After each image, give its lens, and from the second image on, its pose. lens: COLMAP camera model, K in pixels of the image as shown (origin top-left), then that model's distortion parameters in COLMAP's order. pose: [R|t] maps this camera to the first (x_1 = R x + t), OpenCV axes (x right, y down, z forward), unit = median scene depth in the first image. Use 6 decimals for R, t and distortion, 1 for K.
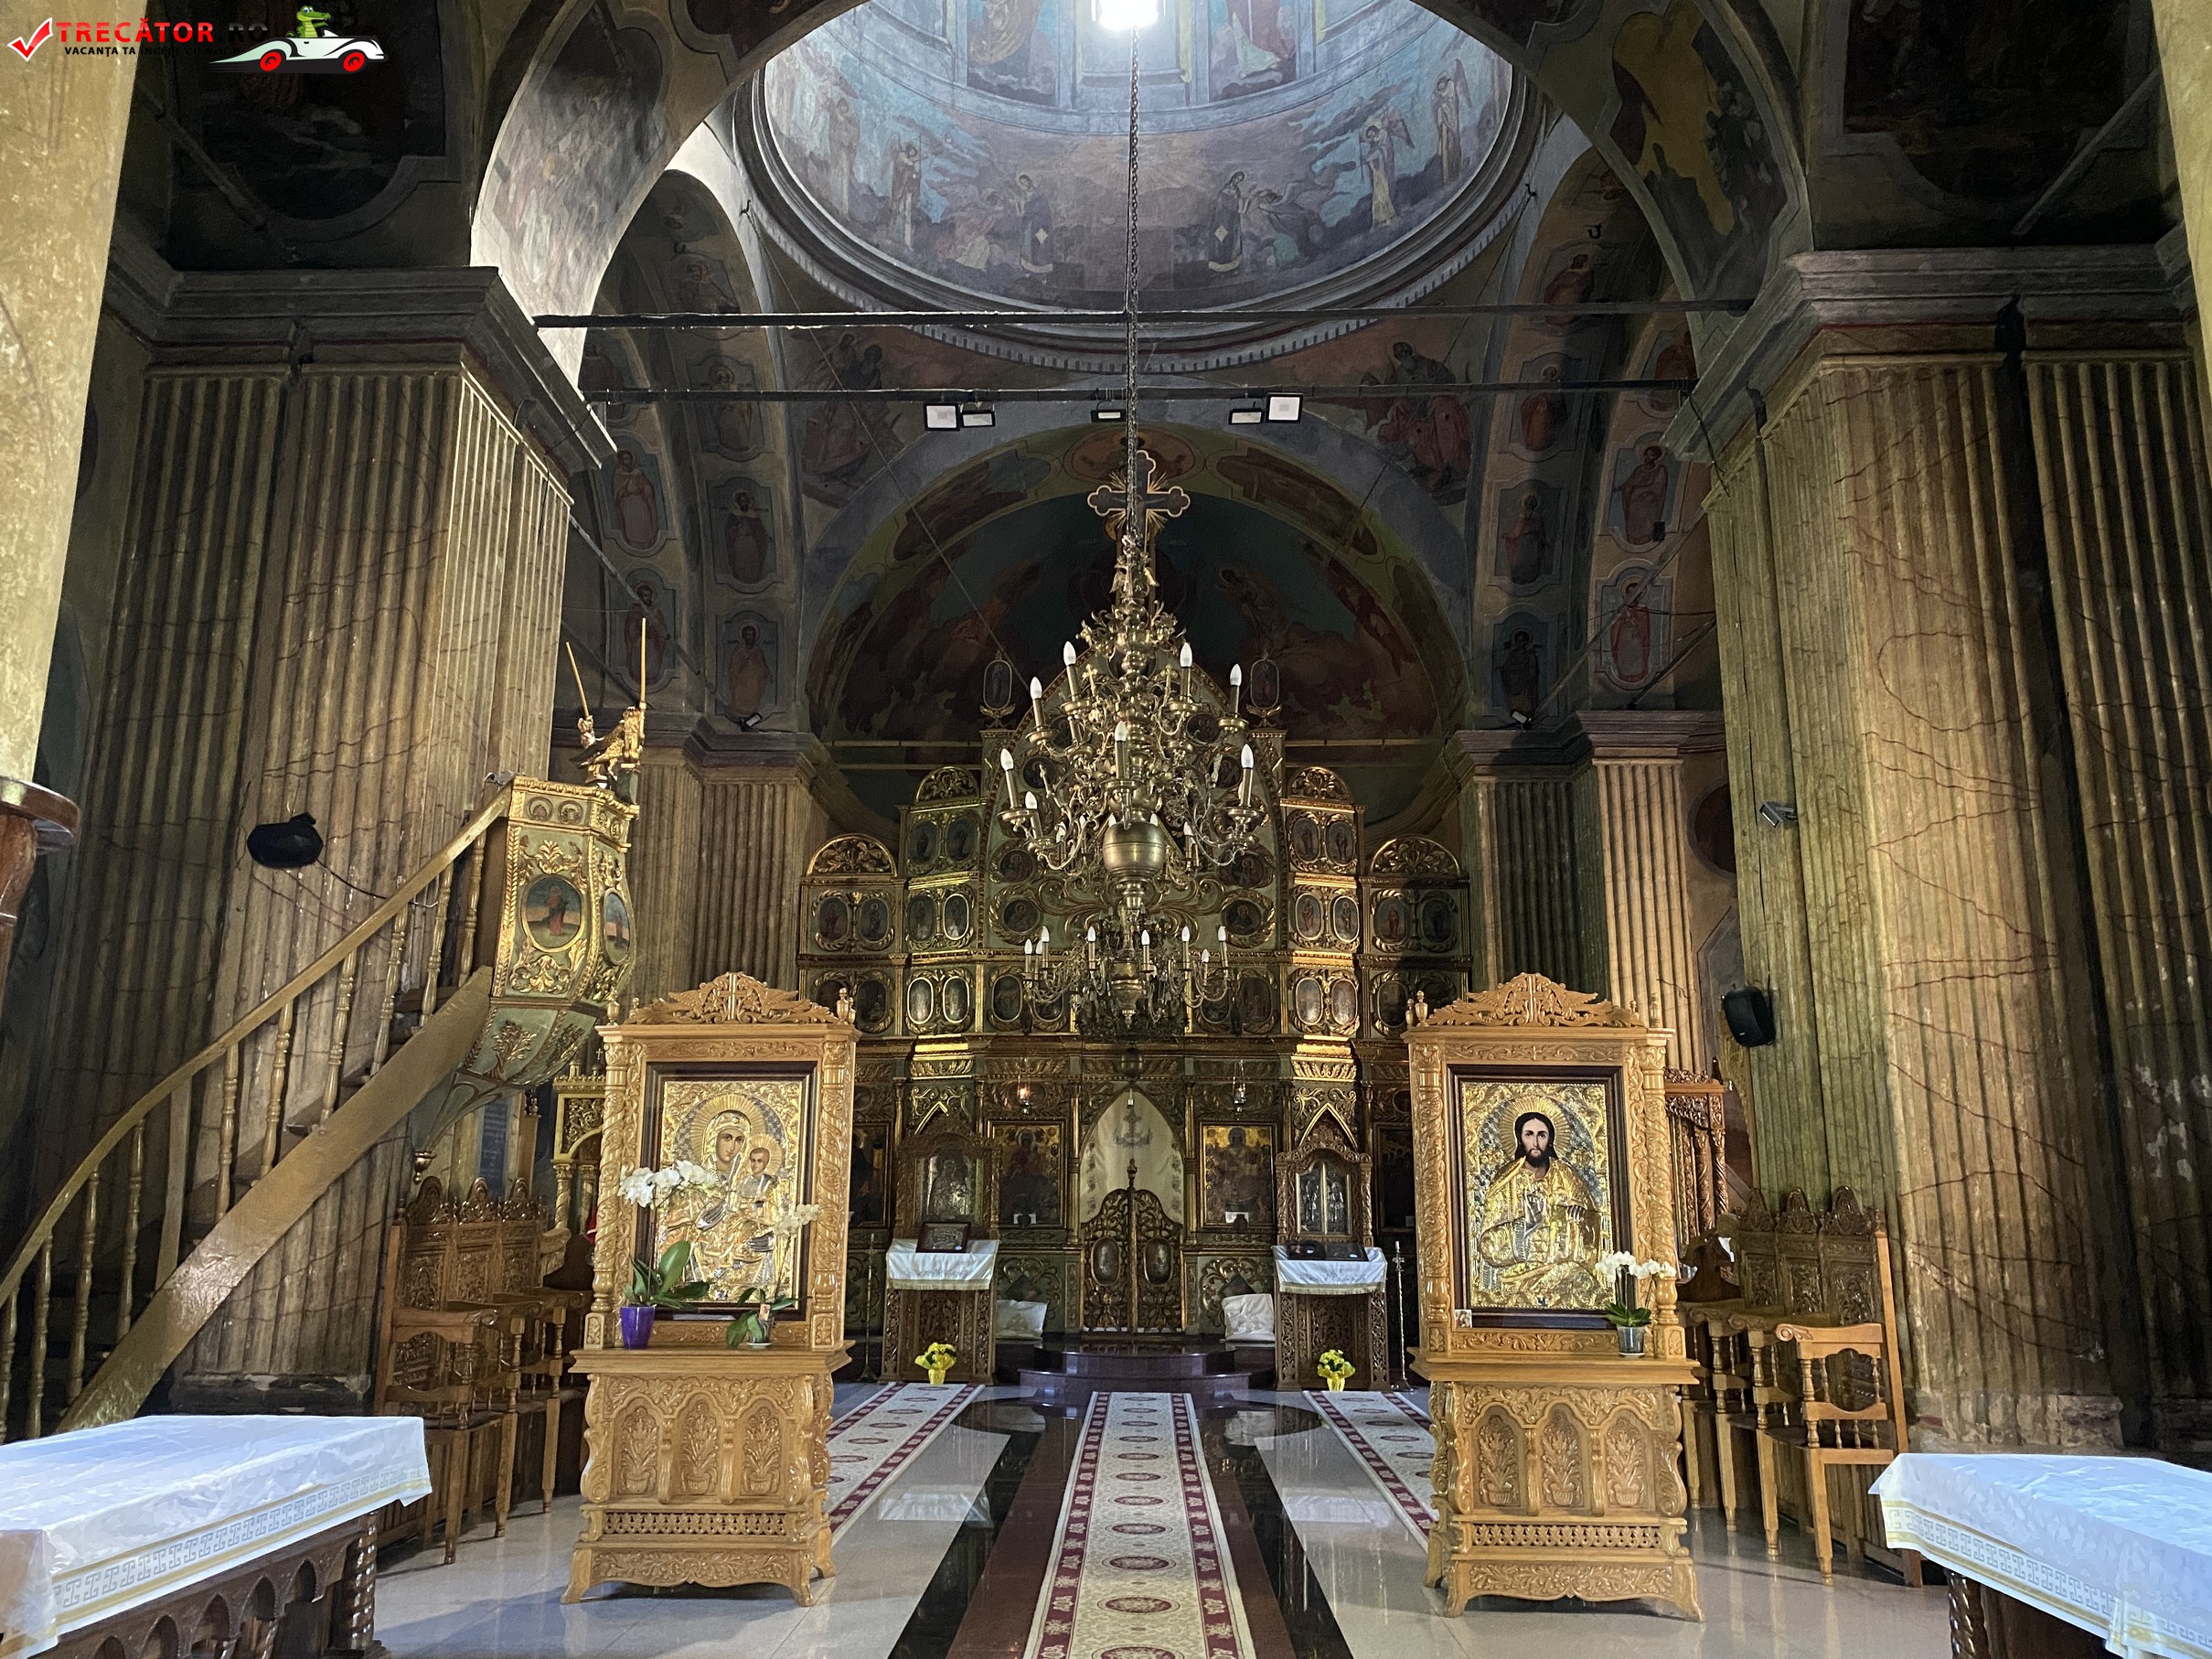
lens RADIAL K [[1664.2, 0, 1106.0], [0, 1664.2, 829.5], [0, 0, 1]] dist [0.057566, -0.002001]
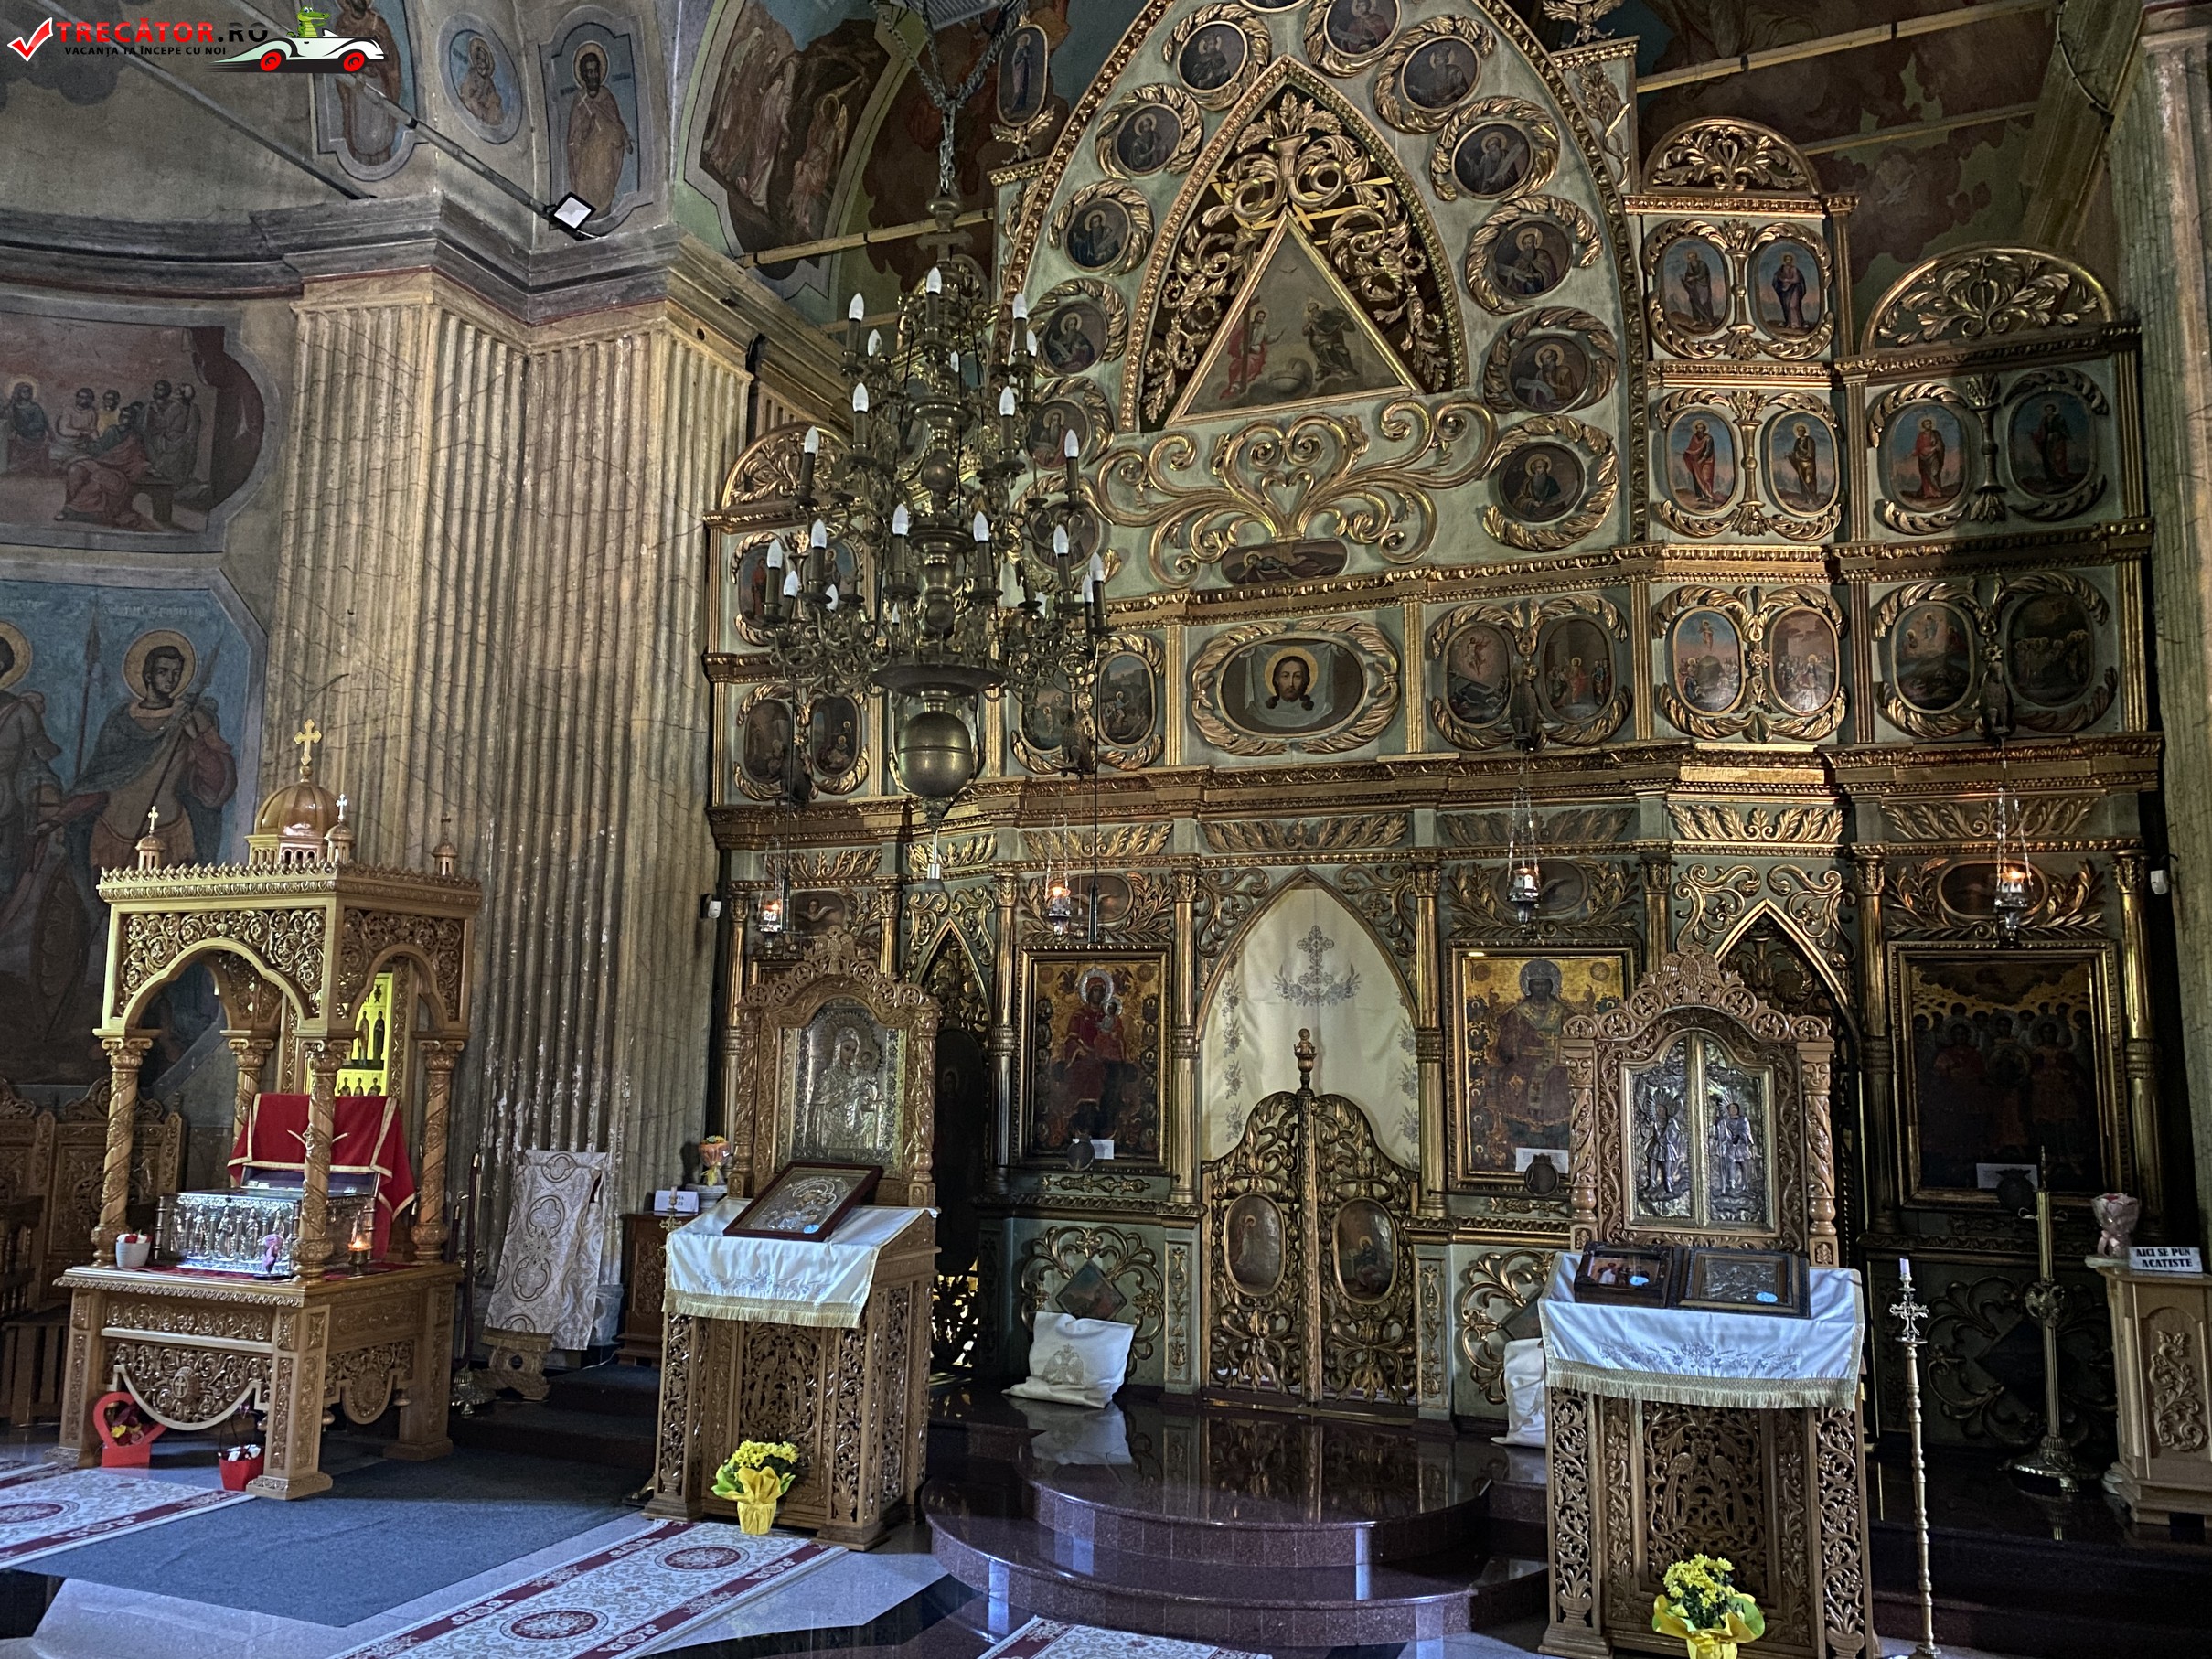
lens RADIAL K [[1680.1, 0, 1102.7], [0, 1680.1, 837.8], [0, 0, 1]] dist [0.005838, -0.006664]
pose [[0.932843, -0.040388, -0.358013, 0.130232], [0.071744, 0.994619, 0.074733, 0.105194], [0.353068, -0.095399, 0.930721, 0.547756]]
